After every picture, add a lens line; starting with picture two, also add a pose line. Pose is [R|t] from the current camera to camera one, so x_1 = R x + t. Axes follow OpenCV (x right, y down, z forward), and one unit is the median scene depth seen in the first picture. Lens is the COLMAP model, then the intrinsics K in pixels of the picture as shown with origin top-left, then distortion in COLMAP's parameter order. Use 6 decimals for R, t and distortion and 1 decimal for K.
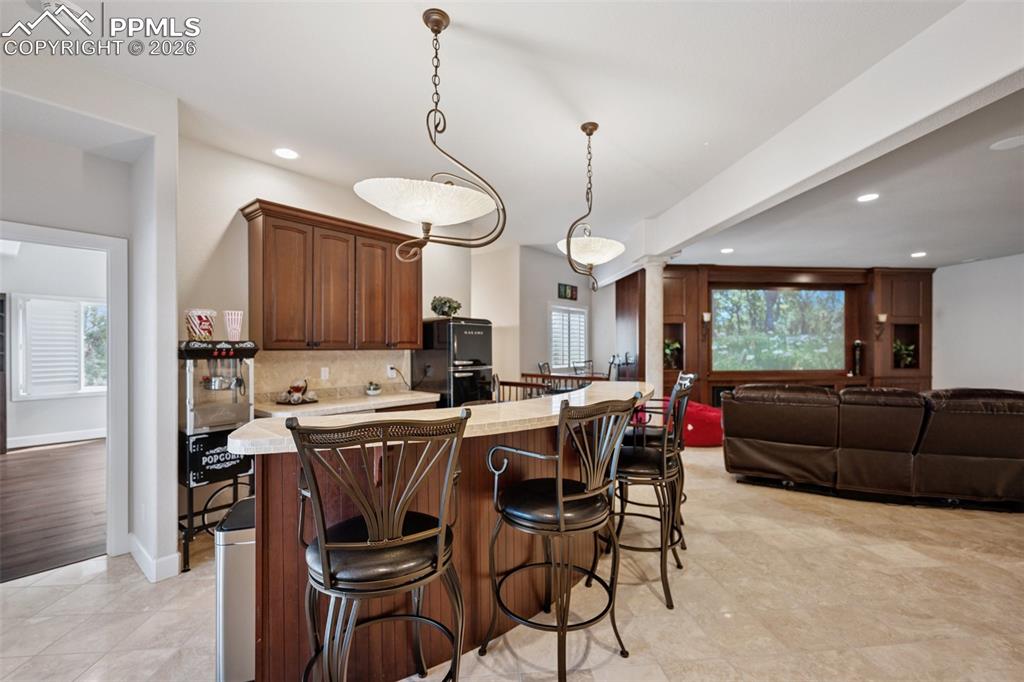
lens RADIAL K [[422.1, 0, 508.7], [0, 422.1, 345.2], [0, 0, 1]] dist [-0.000736, -0.000087]
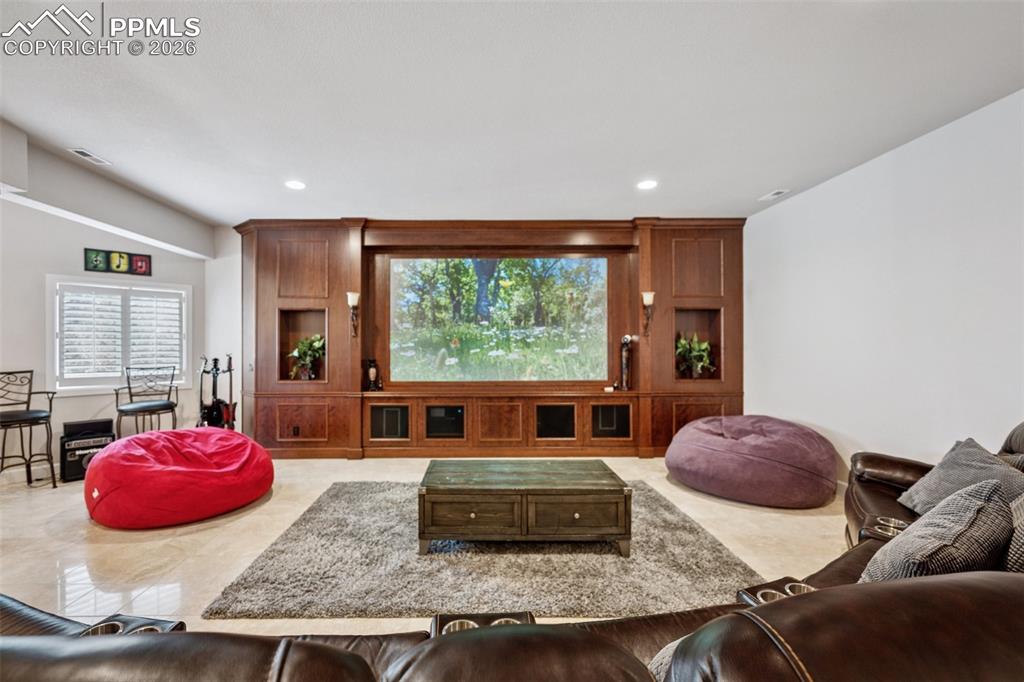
lens RADIAL K [[440.7, 0, 482.0], [0, 440.7, 342.5], [0, 0, 1]] dist [-0.000277, -0.000018]
pose [[0.996047, -0.001875, -0.088810, 0.678387], [0.001278, 0.999976, -0.006771, 0.004250], [0.088821, 0.006631, 0.996026, 0.321139]]
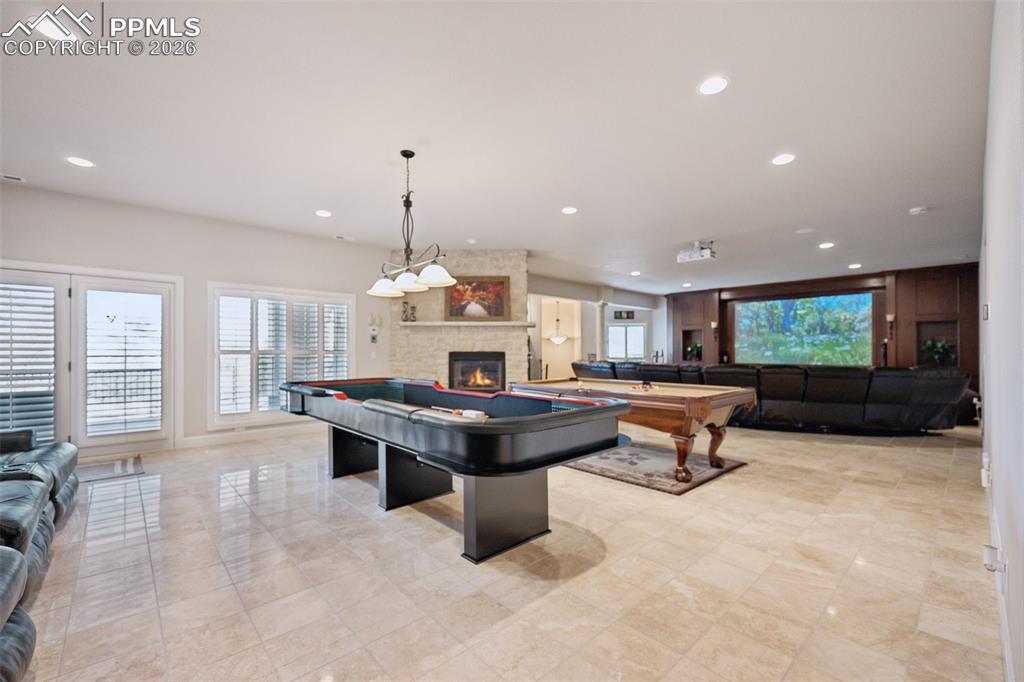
lens RADIAL K [[422.1, 0, 508.7], [0, 422.1, 345.2], [0, 0, 1]] dist [-0.000736, -0.000087]
pose [[0.604230, -0.006258, -0.796786, 1.117023], [-0.002071, 0.999953, -0.009424, 0.017190], [0.796808, 0.007345, 0.604189, -0.409072]]
